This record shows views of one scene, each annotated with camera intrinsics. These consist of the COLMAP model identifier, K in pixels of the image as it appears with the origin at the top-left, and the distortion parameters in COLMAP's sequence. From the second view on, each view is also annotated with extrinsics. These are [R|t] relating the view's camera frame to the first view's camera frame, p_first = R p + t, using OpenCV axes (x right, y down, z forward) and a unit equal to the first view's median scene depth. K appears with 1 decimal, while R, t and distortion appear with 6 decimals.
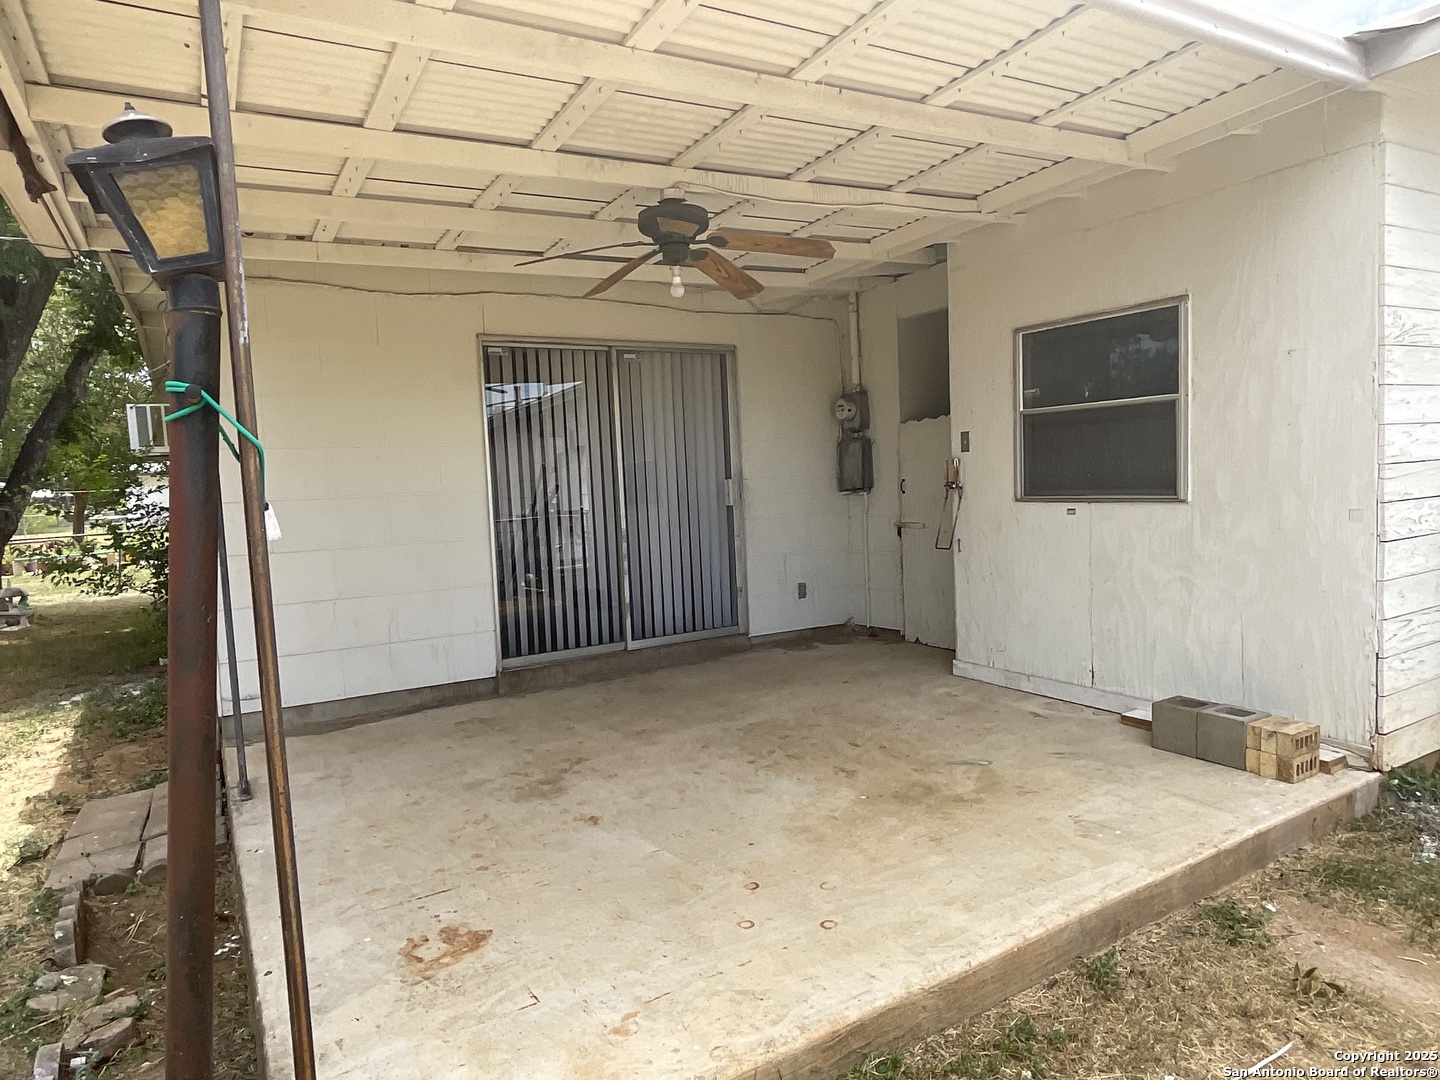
lens RADIAL K [[866.8, 0, 719.0], [0, 866.8, 540.3], [0, 0, 1]] dist [0.003560, 0.001721]
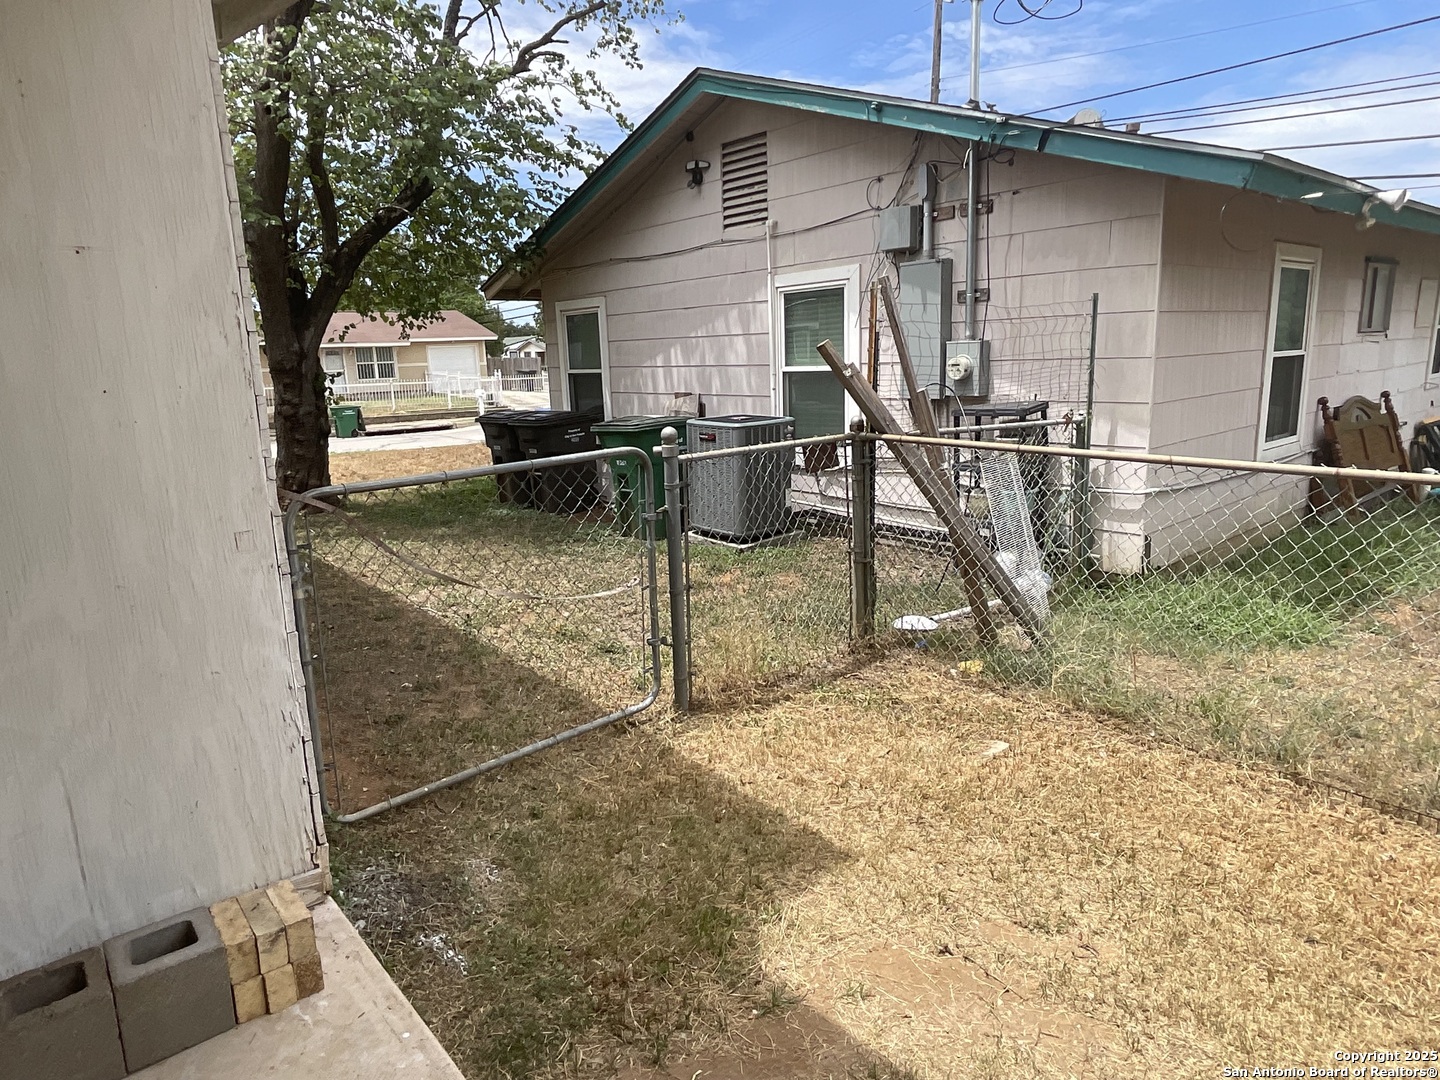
lens RADIAL K [[866.8, 0, 725.1], [0, 866.8, 541.9], [0, 0, 1]] dist [0.003560, 0.001721]
pose [[-0.160466, -0.164571, 0.973225, 0.068502], [0.112760, 0.976491, 0.183715, -0.100650], [-0.980579, 0.139220, -0.138136, 0.724505]]
